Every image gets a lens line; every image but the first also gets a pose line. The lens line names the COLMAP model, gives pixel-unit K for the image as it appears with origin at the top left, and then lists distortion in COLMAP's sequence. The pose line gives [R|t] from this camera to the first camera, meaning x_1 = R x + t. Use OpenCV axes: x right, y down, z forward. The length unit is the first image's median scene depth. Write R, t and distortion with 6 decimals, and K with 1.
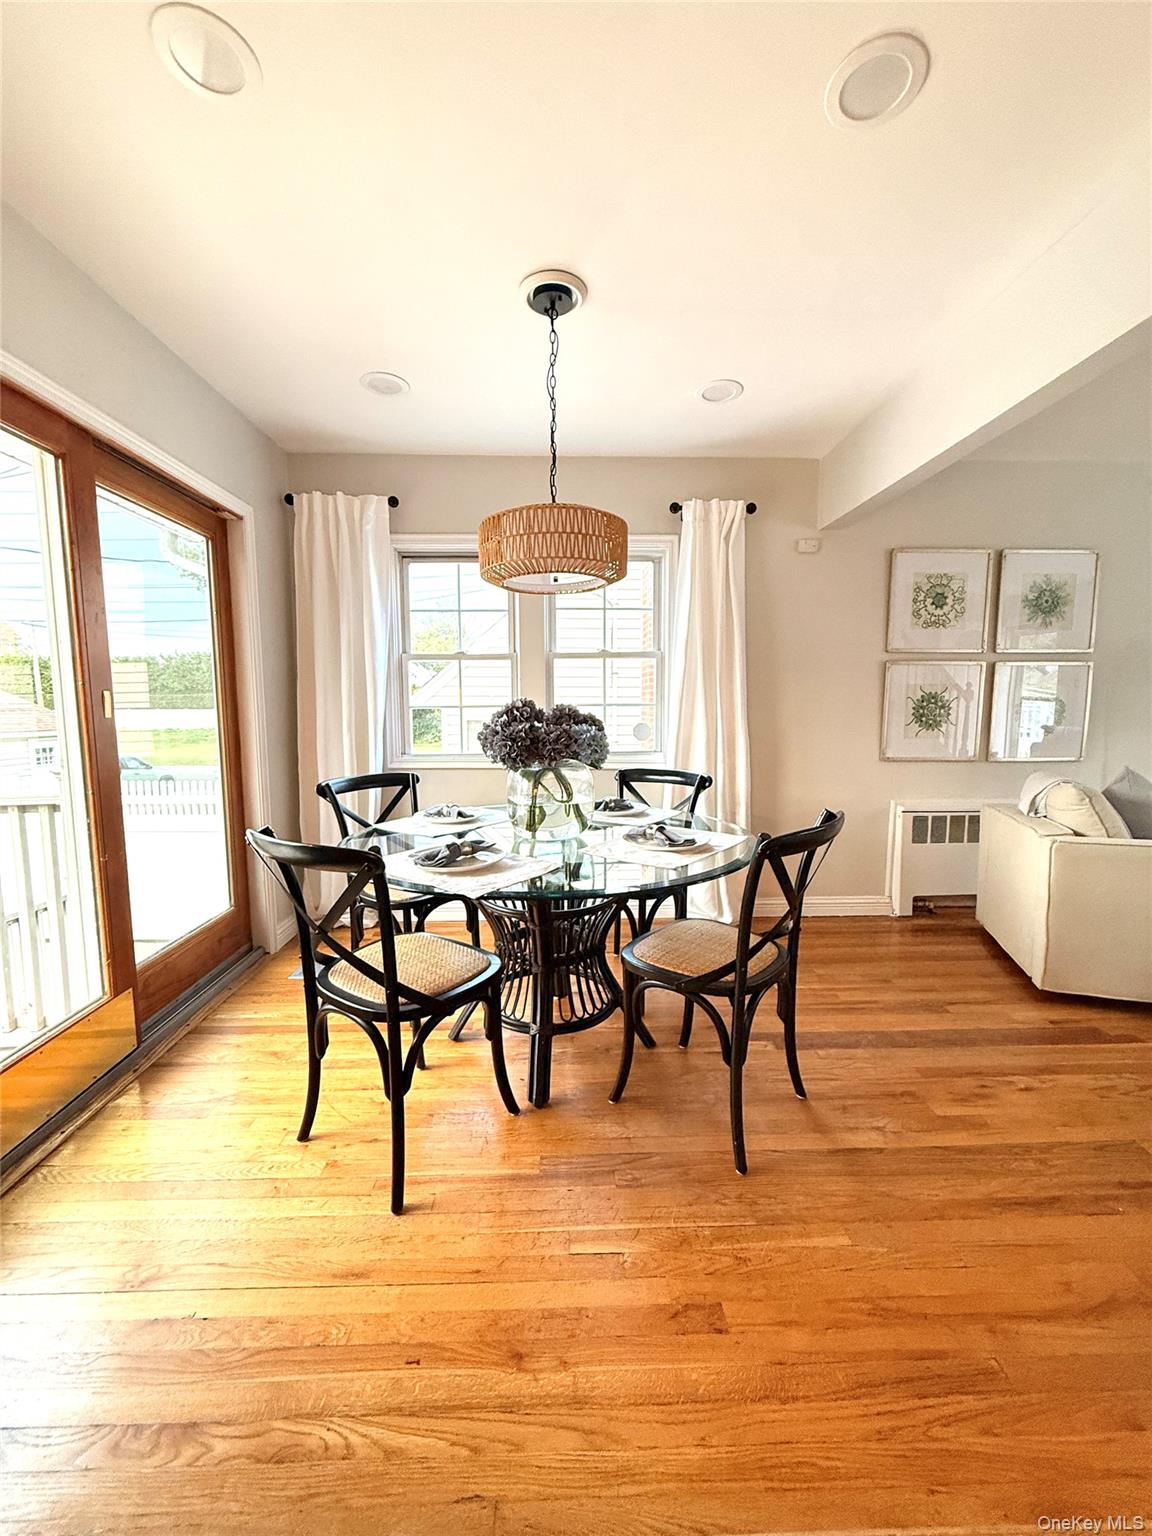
lens RADIAL K [[617.9, 0, 576.7], [0, 617.9, 768.7], [0, 0, 1]] dist [0.000015, 0.000188]
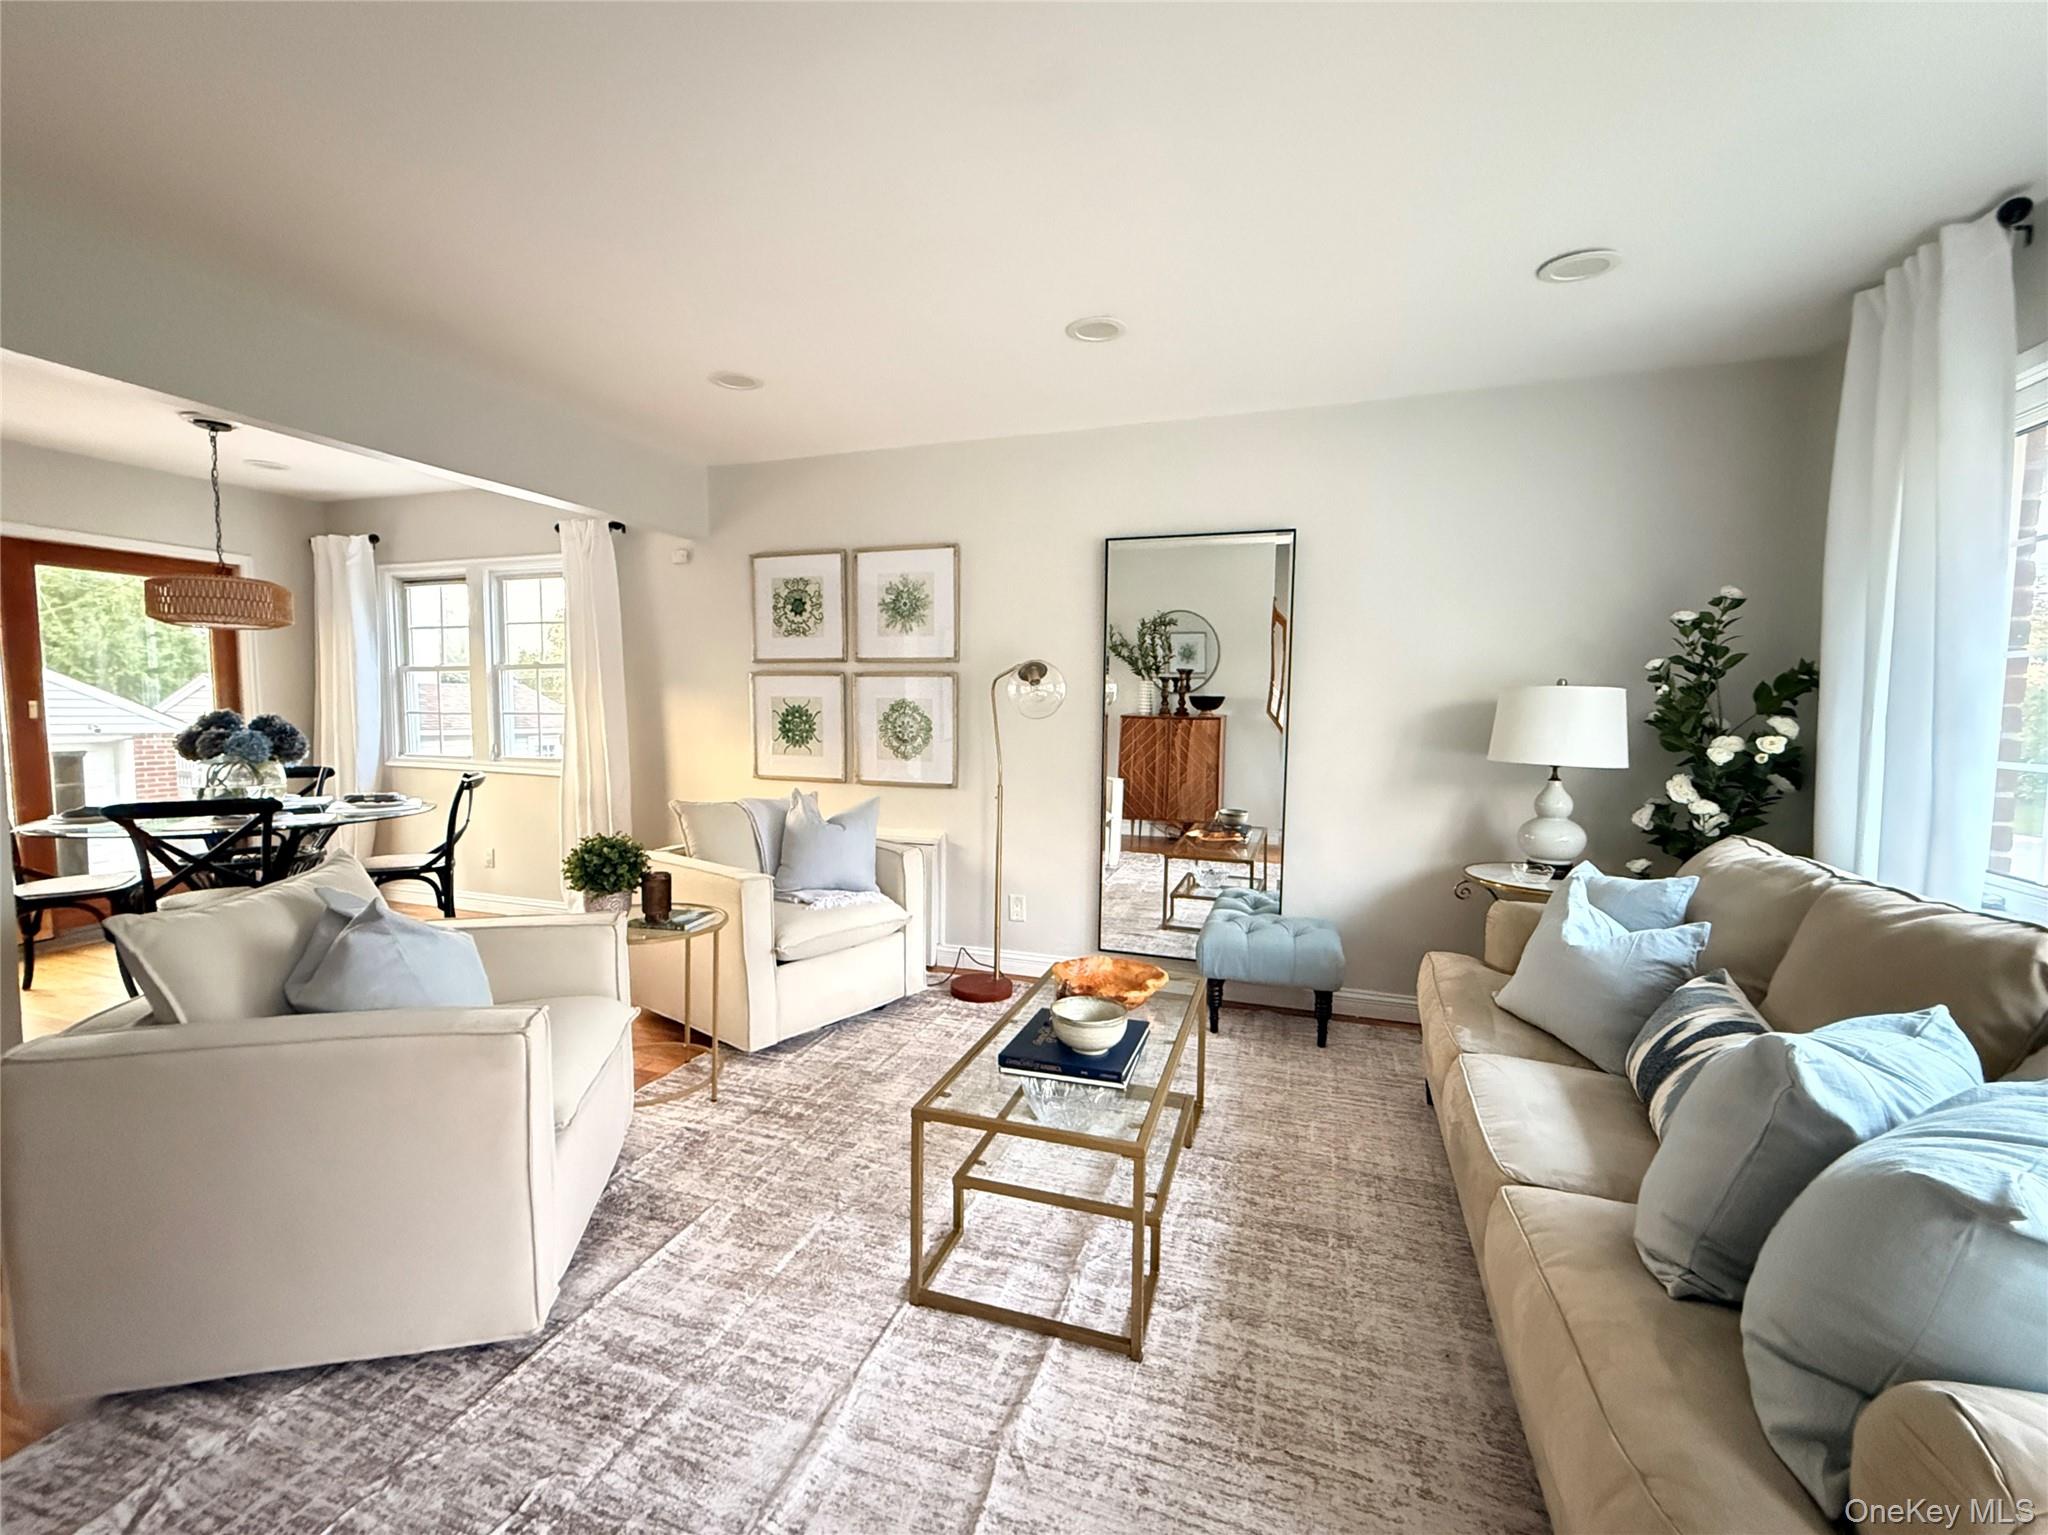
lens RADIAL K [[823.8, 0, 1026.3], [0, 823.8, 760.7], [0, 0, 1]] dist [0.000015, 0.000188]
pose [[0.938942, 0.036586, -0.342126, 1.334518], [-0.050353, 0.998236, -0.031442, -0.020880], [0.340372, 0.046750, 0.939128, -0.029989]]
